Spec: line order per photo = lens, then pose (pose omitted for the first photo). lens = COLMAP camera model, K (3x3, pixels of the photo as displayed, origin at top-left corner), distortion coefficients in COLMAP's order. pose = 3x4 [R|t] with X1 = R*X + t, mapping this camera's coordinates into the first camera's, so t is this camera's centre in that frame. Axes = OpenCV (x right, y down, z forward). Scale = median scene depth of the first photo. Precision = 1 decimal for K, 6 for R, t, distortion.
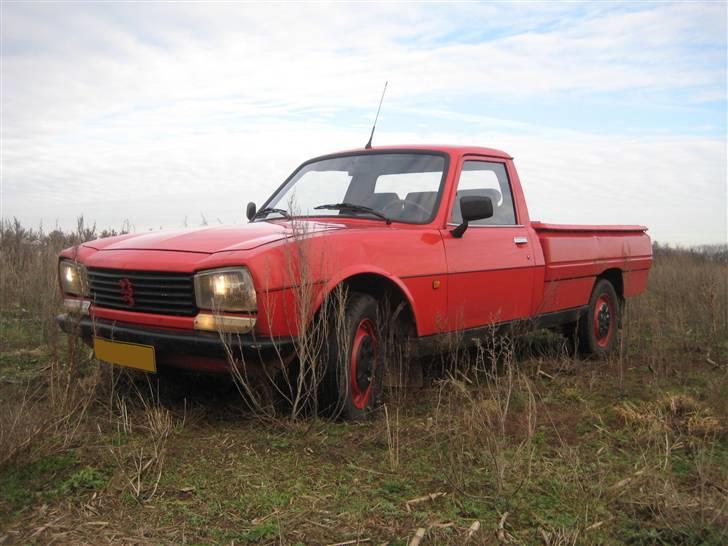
lens RADIAL K [[770.6, 0, 368.4], [0, 770.6, 274.6], [0, 0, 1]] dist [-0.169314, 0.253597]
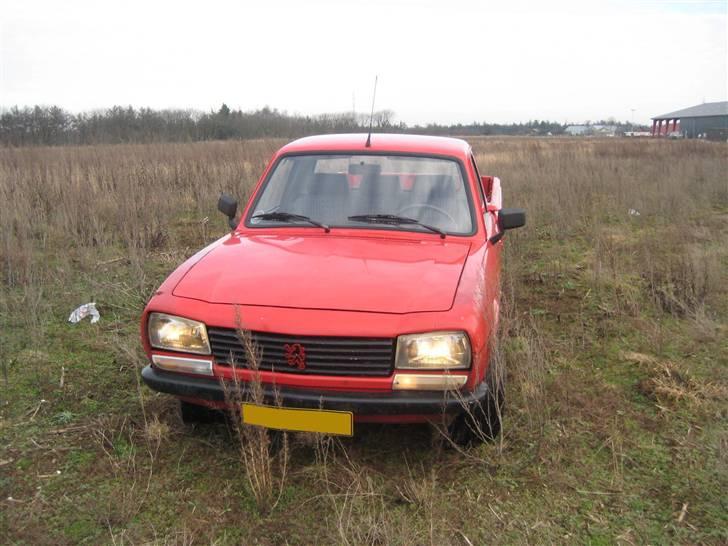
lens RADIAL K [[770.6, 0, 368.4], [0, 770.6, 274.6], [0, 0, 1]] dist [-0.169314, 0.253597]
pose [[0.875461, -0.102310, 0.472336, -0.741840], [0.018986, 0.983862, 0.177918, -0.268101], [-0.482916, -0.146793, 0.863275, 0.157418]]
